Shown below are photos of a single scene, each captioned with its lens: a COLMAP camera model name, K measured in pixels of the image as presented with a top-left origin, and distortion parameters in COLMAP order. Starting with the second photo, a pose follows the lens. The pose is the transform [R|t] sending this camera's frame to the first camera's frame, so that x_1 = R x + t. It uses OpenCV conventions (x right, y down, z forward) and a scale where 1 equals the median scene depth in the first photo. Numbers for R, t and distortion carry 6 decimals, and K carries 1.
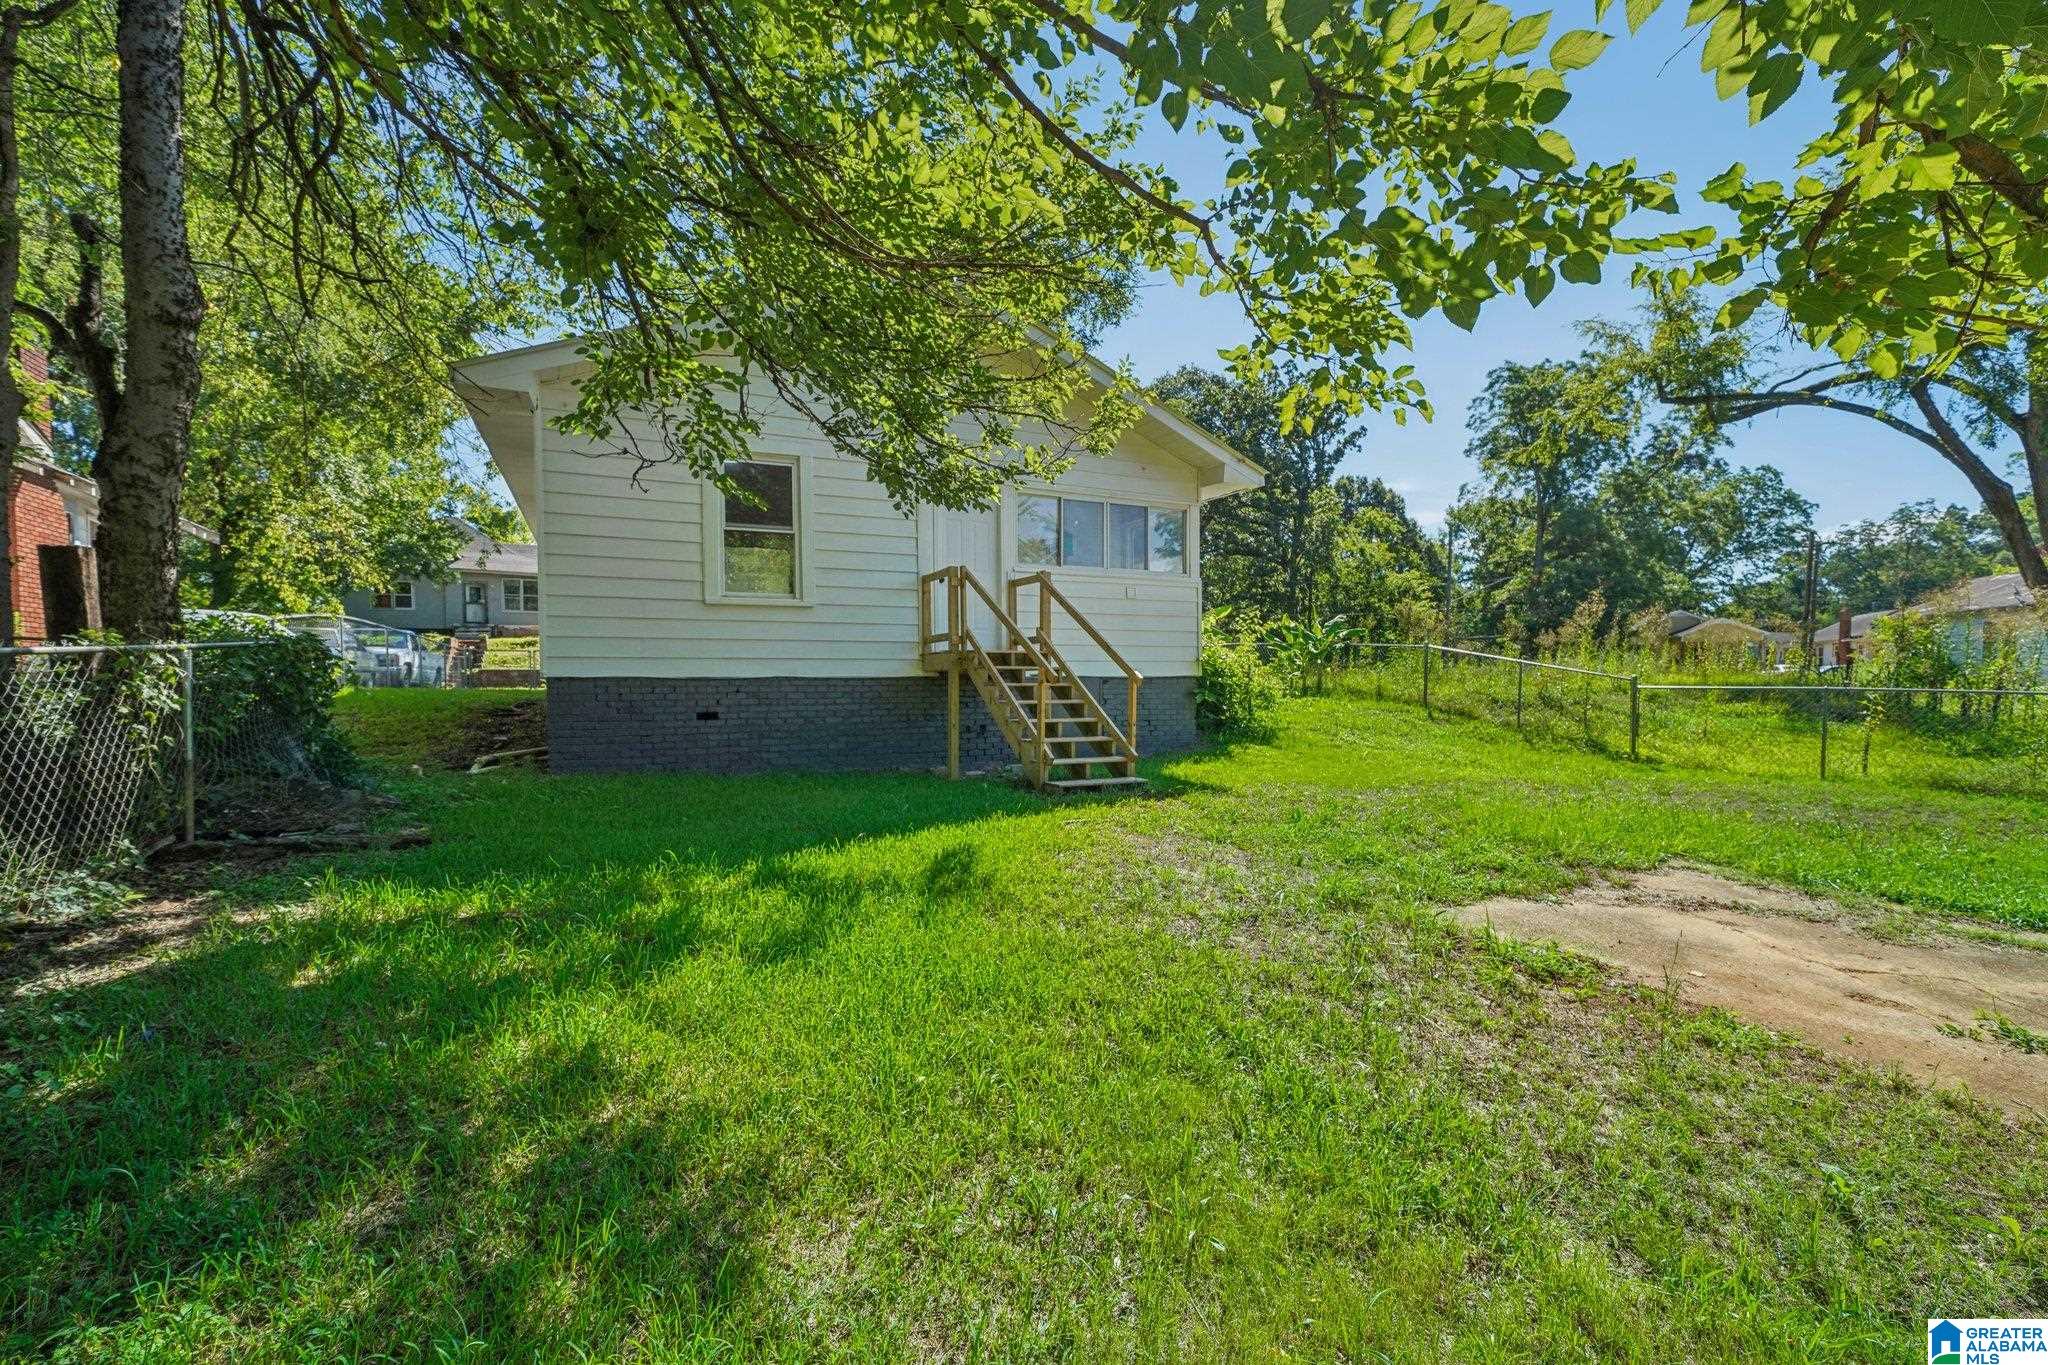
lens RADIAL K [[835.4, 0, 1042.6], [0, 835.4, 704.3], [0, 0, 1]] dist [-0.004229, 0.000268]
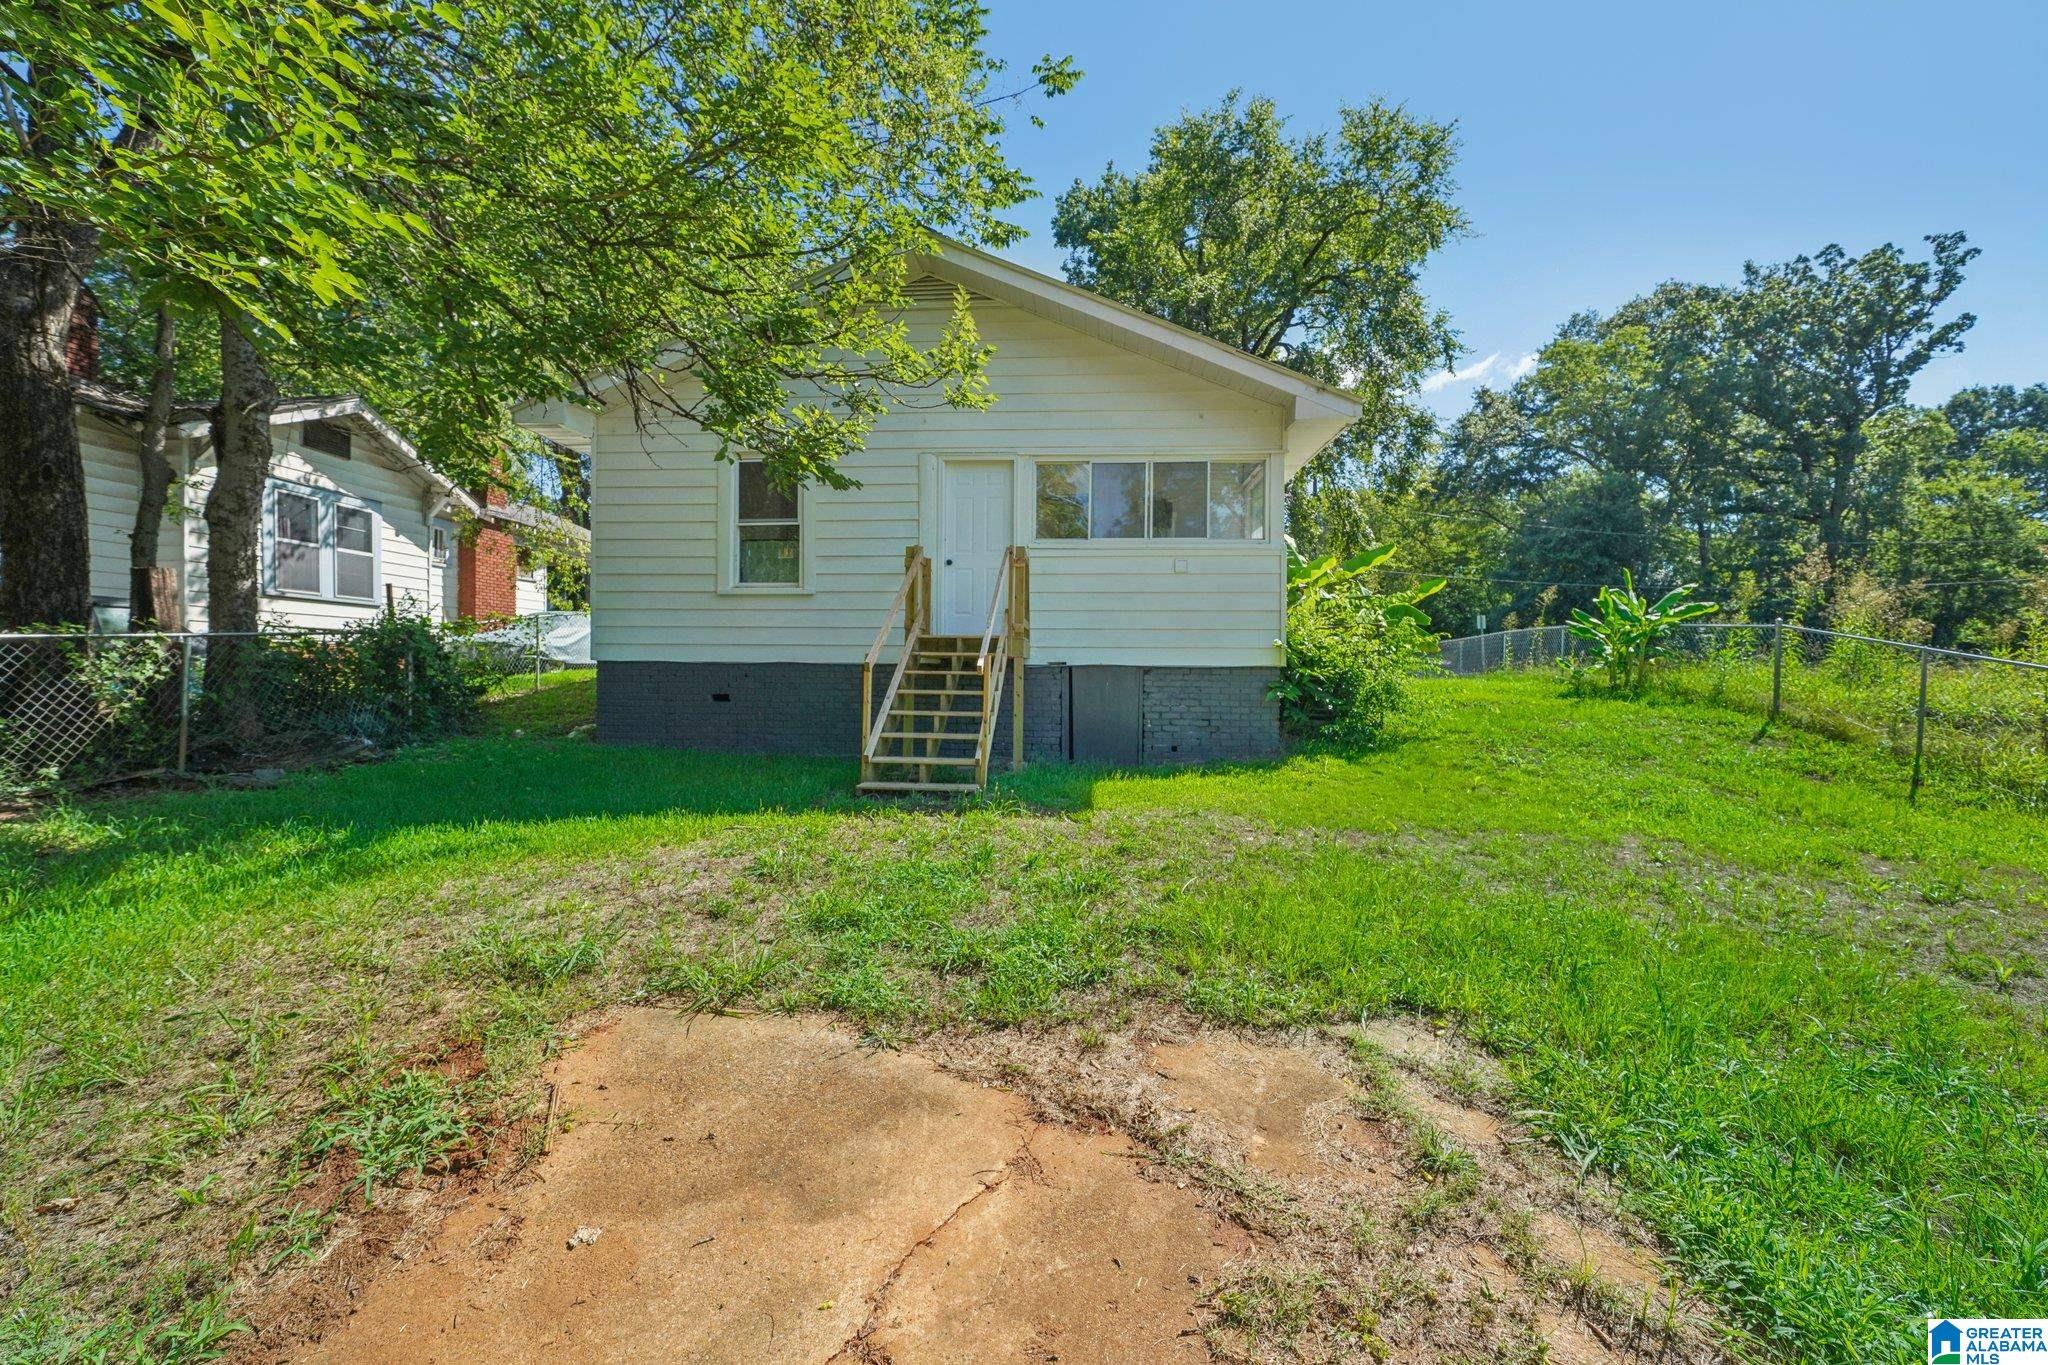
lens RADIAL K [[835.4, 0, 1030.7], [0, 835.4, 666.8], [0, 0, 1]] dist [-0.004229, 0.000268]
pose [[0.869979, 0.010662, -0.492974, 0.050846], [-0.027132, 0.999287, -0.026268, -0.000936], [0.492342, 0.036228, 0.869648, 0.026851]]
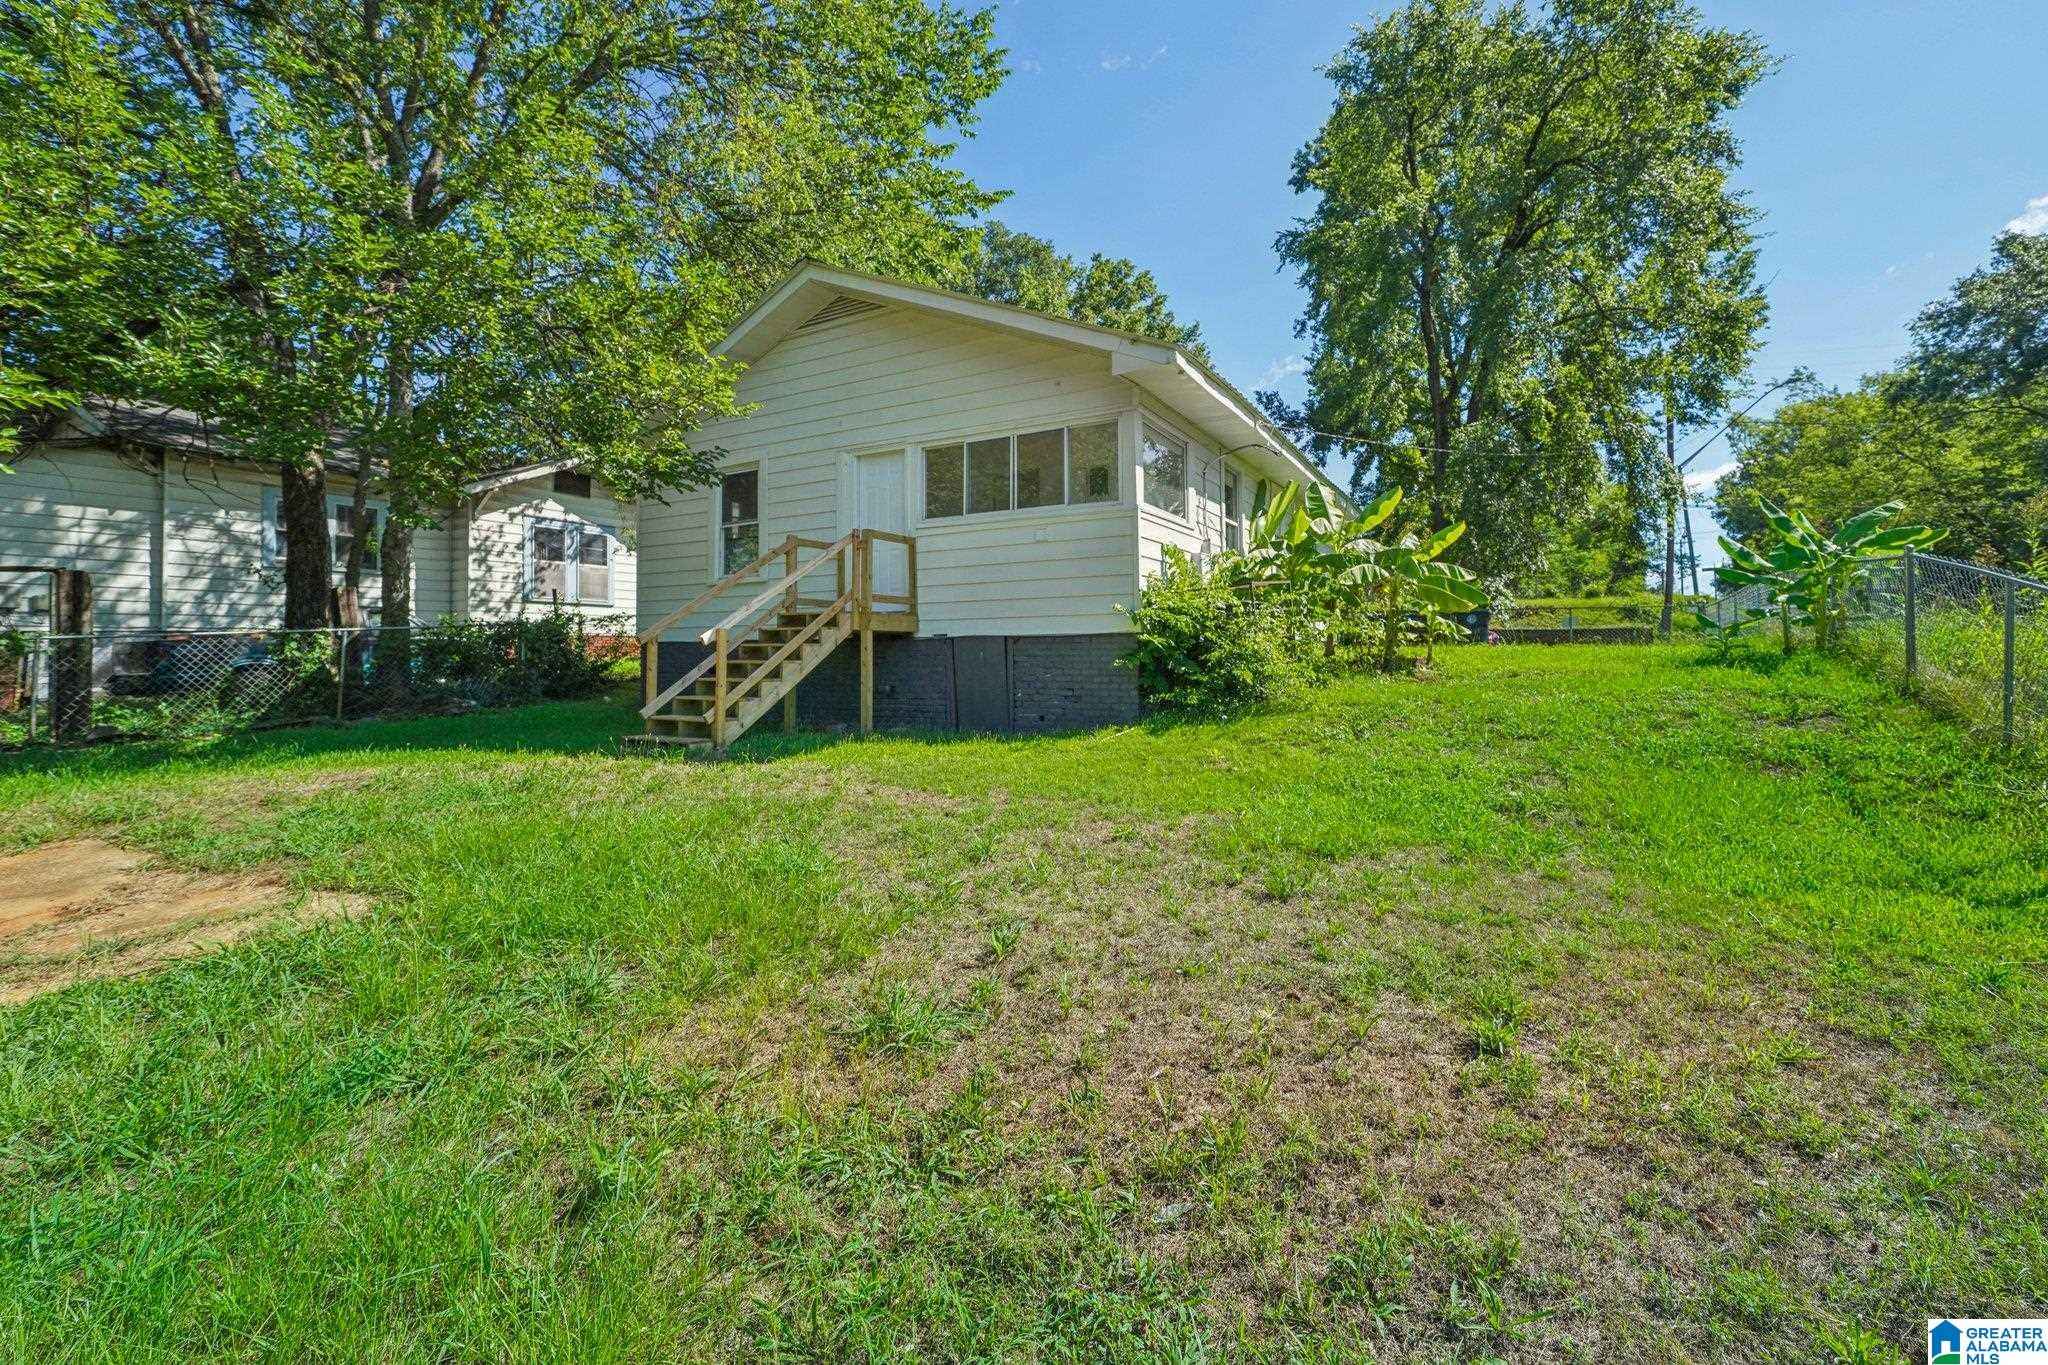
lens RADIAL K [[835.4, 0, 1024.2], [0, 835.4, 671.0], [0, 0, 1]] dist [-0.004229, 0.000268]
pose [[0.593520, 0.019800, -0.804576, 0.103355], [-0.016248, 0.999788, 0.012618, -0.001115], [0.804655, 0.005584, 0.593716, 0.065870]]
